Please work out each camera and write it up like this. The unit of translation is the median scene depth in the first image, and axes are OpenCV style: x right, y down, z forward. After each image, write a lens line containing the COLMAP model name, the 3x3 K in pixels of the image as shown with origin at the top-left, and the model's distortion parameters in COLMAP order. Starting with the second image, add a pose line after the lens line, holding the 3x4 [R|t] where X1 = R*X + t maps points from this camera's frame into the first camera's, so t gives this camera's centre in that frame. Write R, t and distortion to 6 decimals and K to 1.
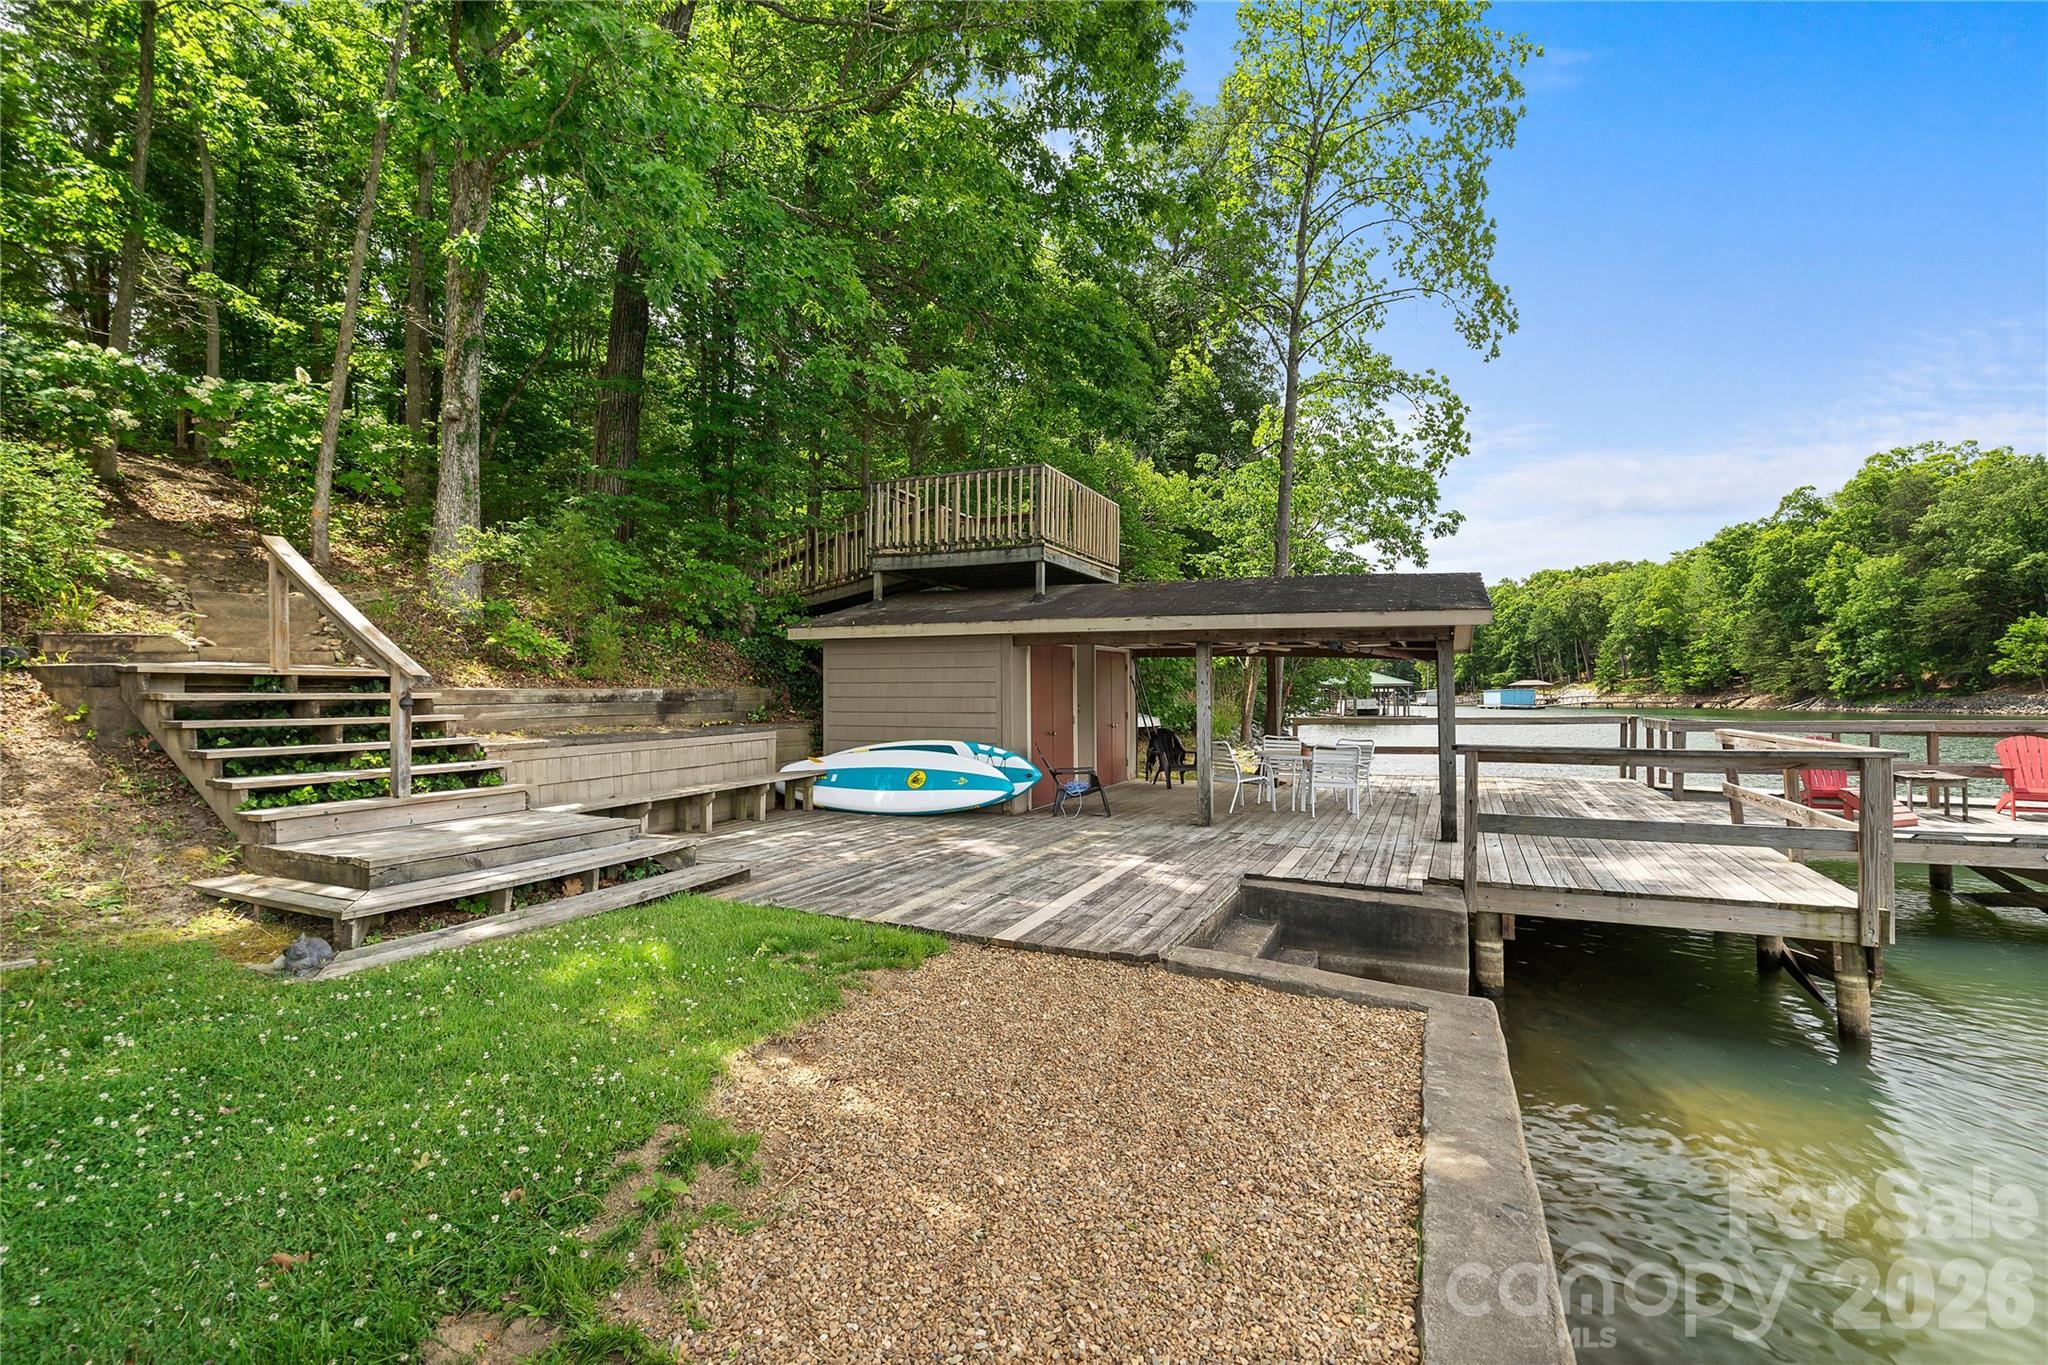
lens RADIAL K [[935.7, 0, 1026.0], [0, 935.7, 691.0], [0, 0, 1]] dist [0.001678, 0.000227]
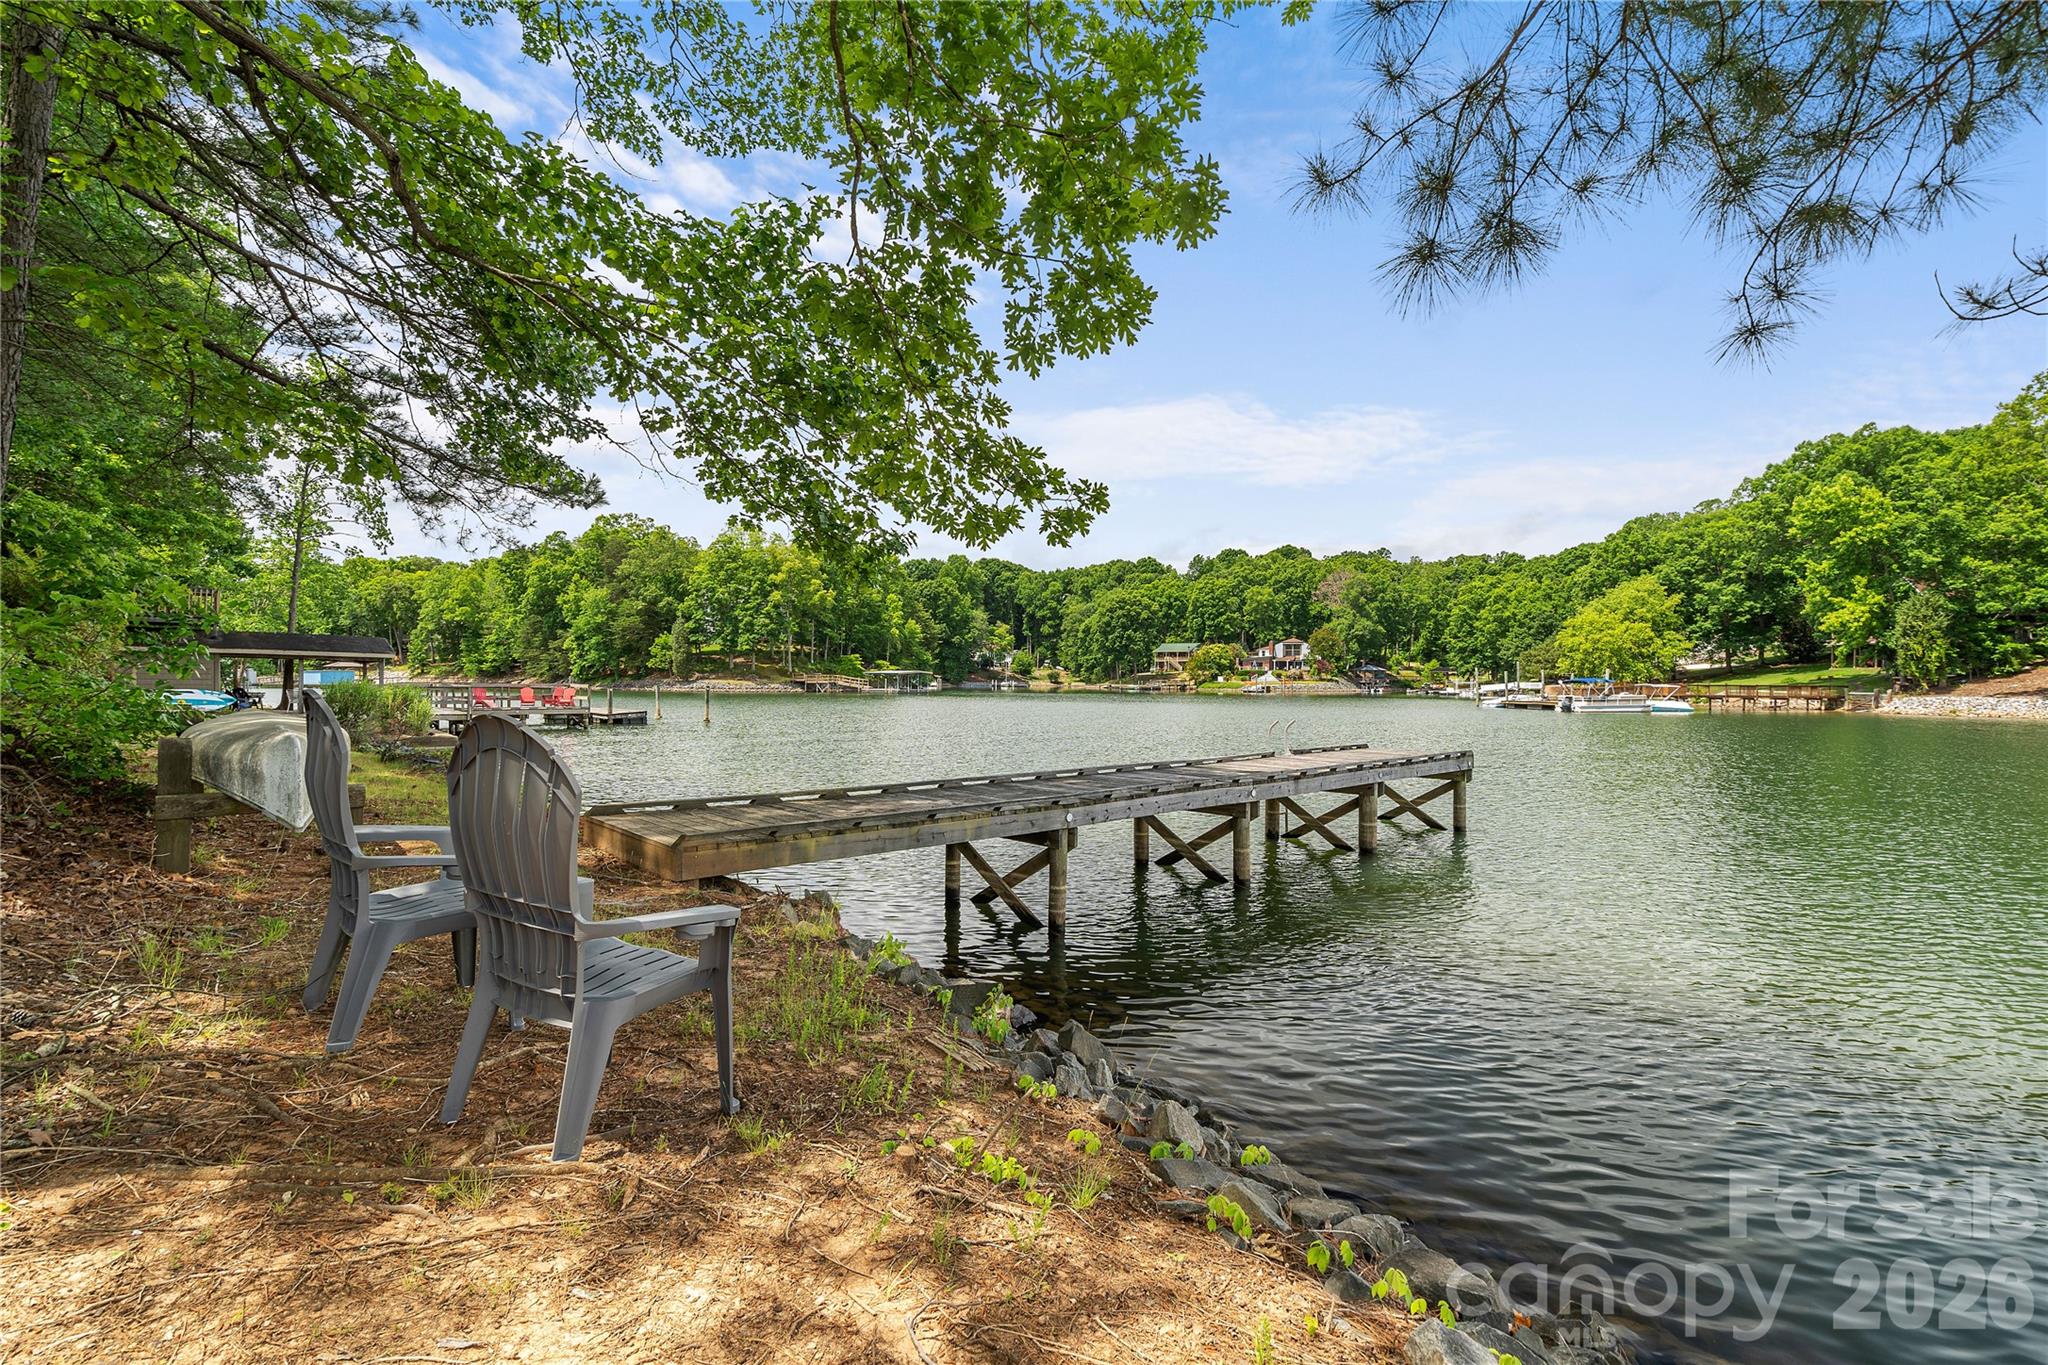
lens RADIAL K [[935.7, 0, 1023.6], [0, 935.7, 683.0], [0, 0, 1]] dist [0.001678, 0.000227]
pose [[0.425557, -0.000748, 0.904931, -0.126256], [-0.009240, 0.999944, 0.005171, -0.001250], [-0.904885, -0.010562, 0.425526, -0.199532]]
